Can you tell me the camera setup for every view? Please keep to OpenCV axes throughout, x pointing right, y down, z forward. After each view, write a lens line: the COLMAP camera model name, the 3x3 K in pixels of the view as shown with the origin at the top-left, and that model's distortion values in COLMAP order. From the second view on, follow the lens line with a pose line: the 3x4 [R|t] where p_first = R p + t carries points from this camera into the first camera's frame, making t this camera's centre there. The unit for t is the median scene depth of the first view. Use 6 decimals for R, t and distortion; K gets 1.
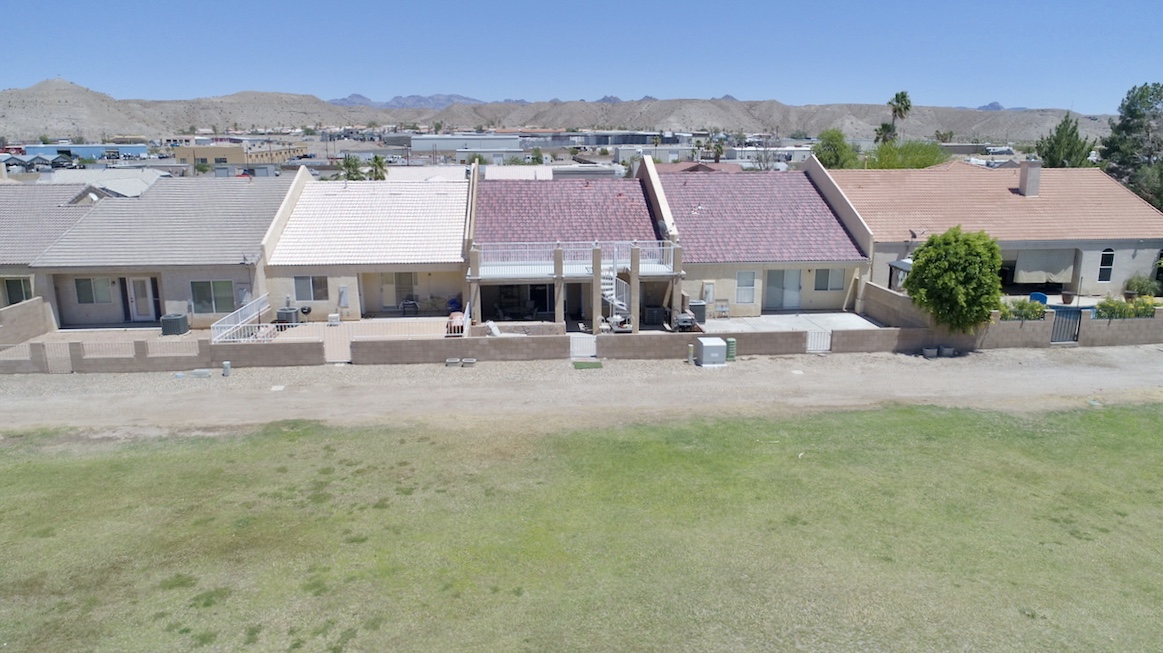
lens RADIAL K [[808.8, 0, 581.5], [0, 808.8, 326.5], [0, 0, 1]] dist [0.000112, 0.000266]
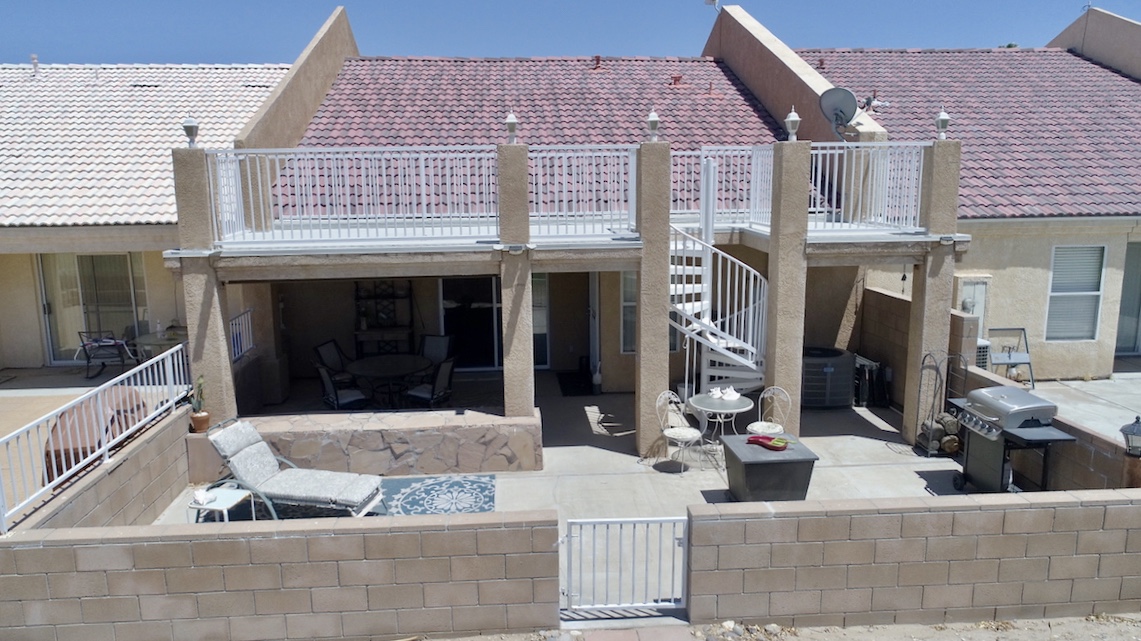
lens RADIAL K [[806.1, 0, 570.5], [0, 806.1, 320.5], [0, 0, 1]] dist [-0.003408, 0.000825]
pose [[0.999983, -0.005750, -0.001366, -0.008972], [0.005683, 0.998974, -0.044934, -0.024627], [0.001622, 0.044925, 0.998989, 0.711253]]
